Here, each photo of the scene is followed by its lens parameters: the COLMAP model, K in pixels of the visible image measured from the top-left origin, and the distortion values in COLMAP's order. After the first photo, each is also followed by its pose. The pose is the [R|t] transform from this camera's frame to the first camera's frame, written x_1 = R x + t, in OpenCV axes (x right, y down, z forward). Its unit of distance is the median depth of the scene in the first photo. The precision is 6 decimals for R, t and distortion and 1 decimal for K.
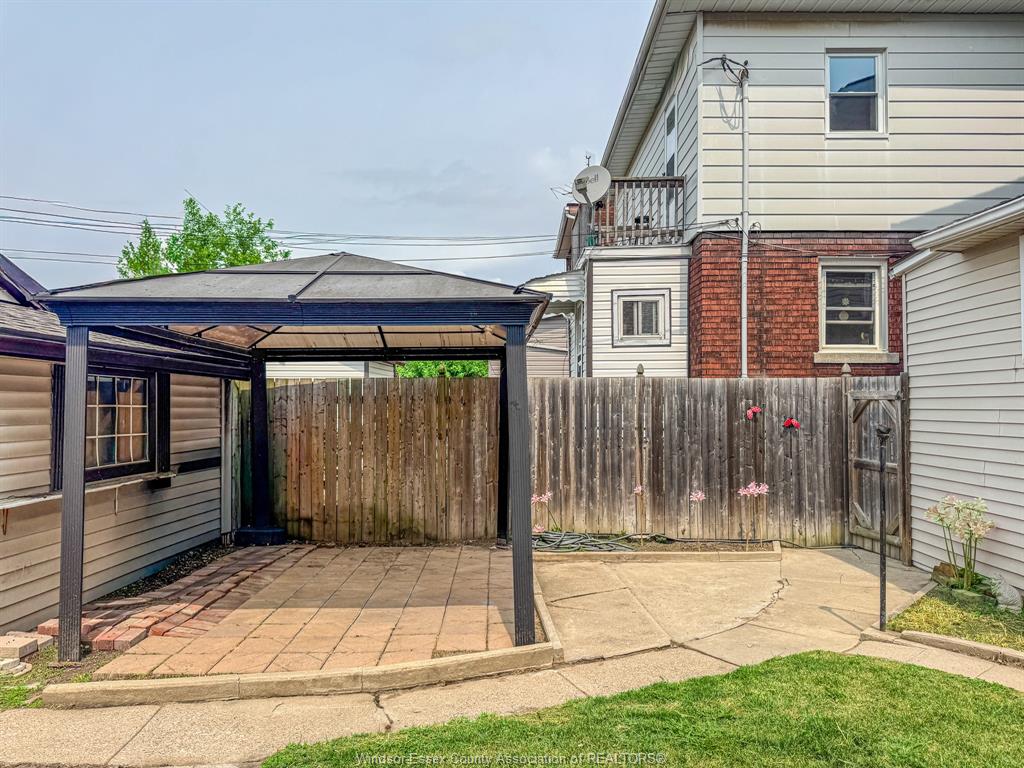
lens RADIAL K [[717.6, 0, 512.0], [0, 717.6, 384.0], [0, 0, 1]] dist [0.110036, -0.175962]
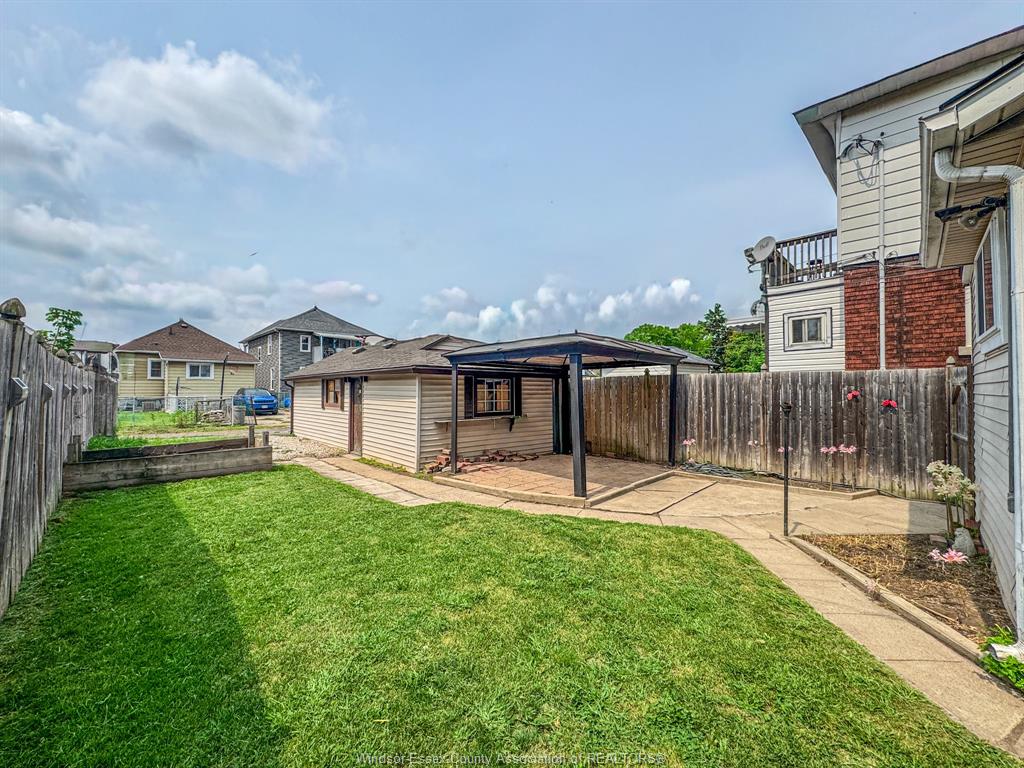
lens RADIAL K [[404.7, 0, 512.0], [0, 404.7, 384.0], [0, 0, 1]] dist [-0.010917, -0.000101]
pose [[0.704200, -0.008402, -0.709952, 0.415110], [0.020447, 0.999755, 0.008449, -0.002241], [0.709707, -0.020466, 0.704200, -0.007145]]
